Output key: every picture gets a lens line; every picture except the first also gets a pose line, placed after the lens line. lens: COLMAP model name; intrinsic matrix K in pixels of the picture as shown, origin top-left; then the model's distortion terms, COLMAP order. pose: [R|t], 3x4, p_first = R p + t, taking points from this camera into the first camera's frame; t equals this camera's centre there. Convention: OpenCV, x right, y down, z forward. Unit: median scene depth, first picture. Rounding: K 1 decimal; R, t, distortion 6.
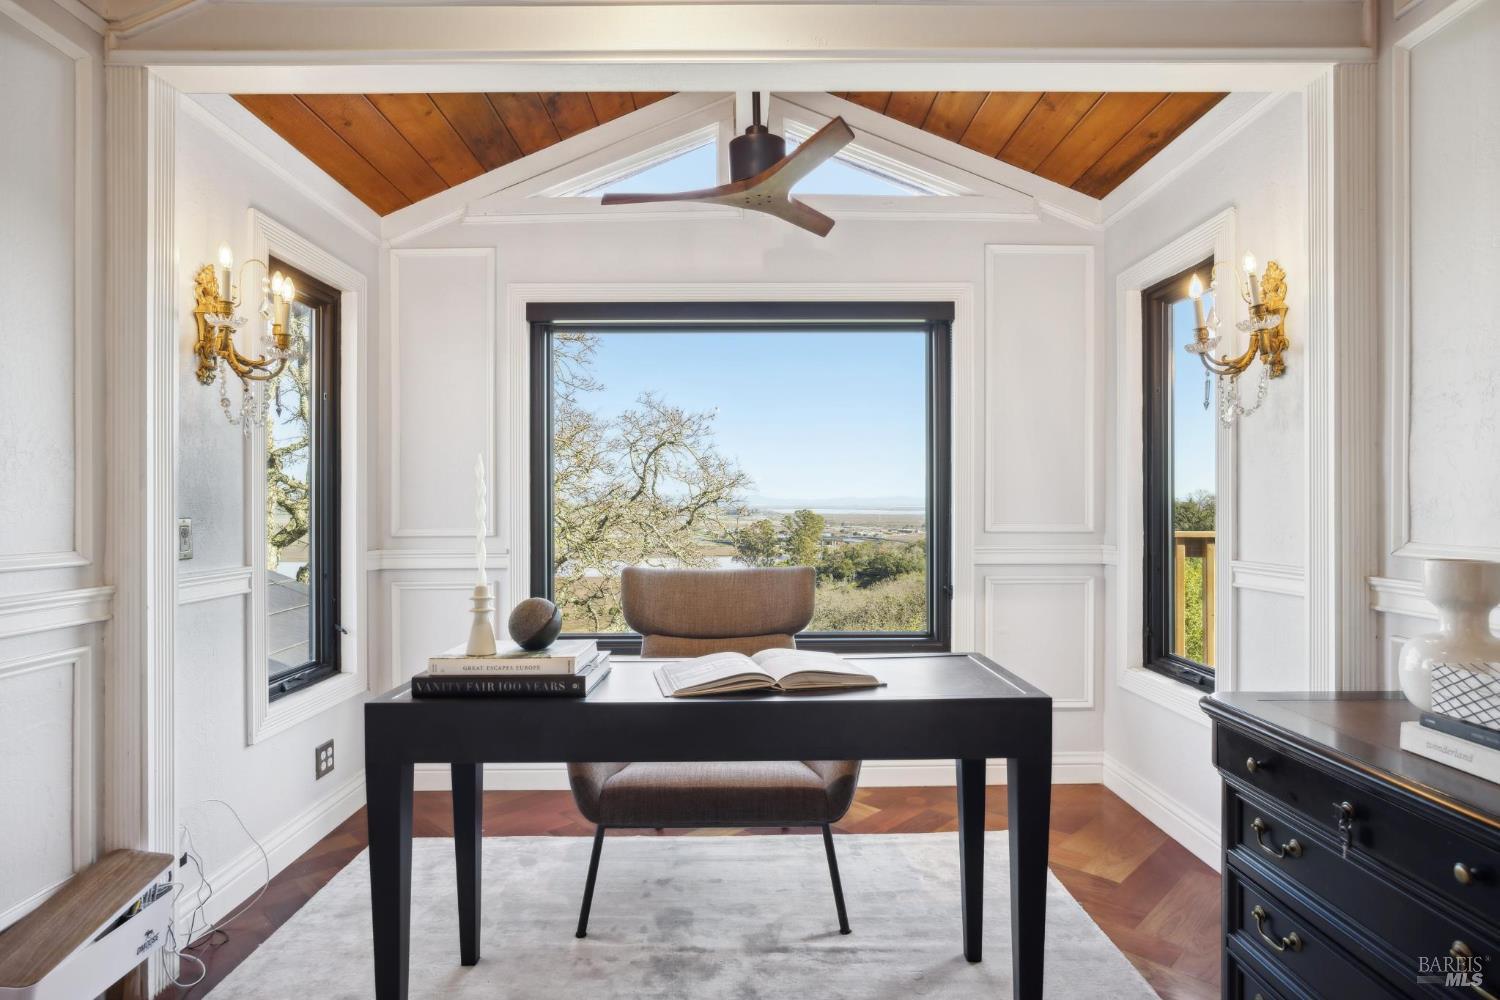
lens RADIAL K [[813.9, 0, 739.4], [0, 813.9, 506.2], [0, 0, 1]] dist [-0.010664, 0.001372]
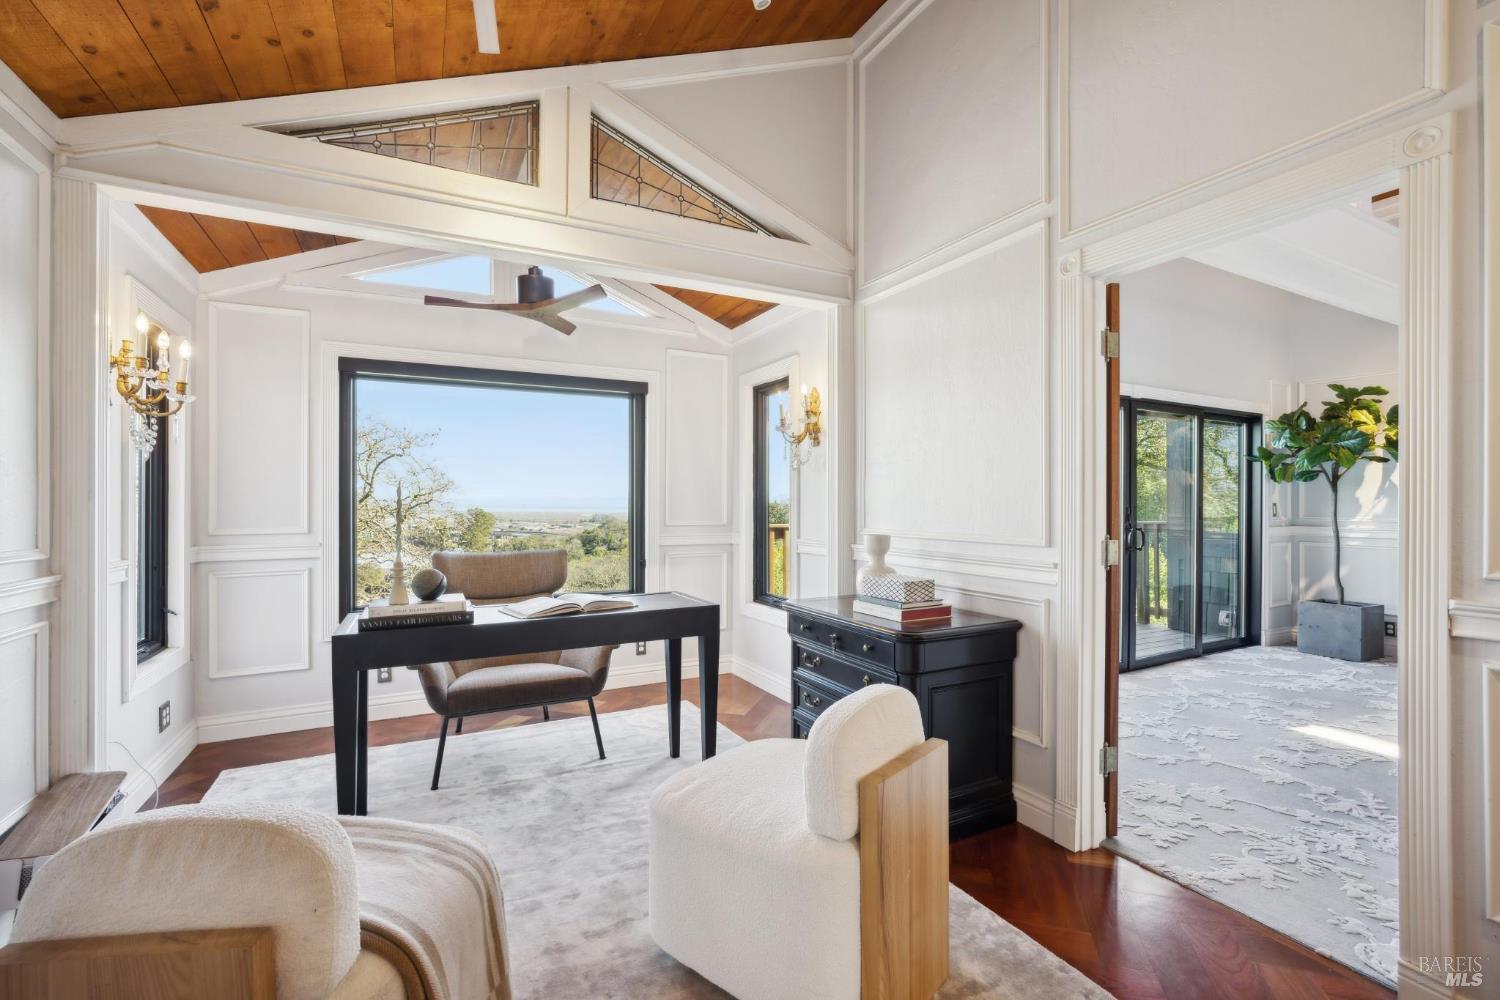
lens RADIAL K [[668.1, 0, 755.0], [0, 668.1, 509.2], [0, 0, 1]] dist [-0.002346, 0.000253]
pose [[0.888285, -0.001055, 0.459292, -0.221885], [-0.001677, 0.999983, 0.005540, -0.012819], [-0.459290, -0.005691, 0.888268, -0.387305]]
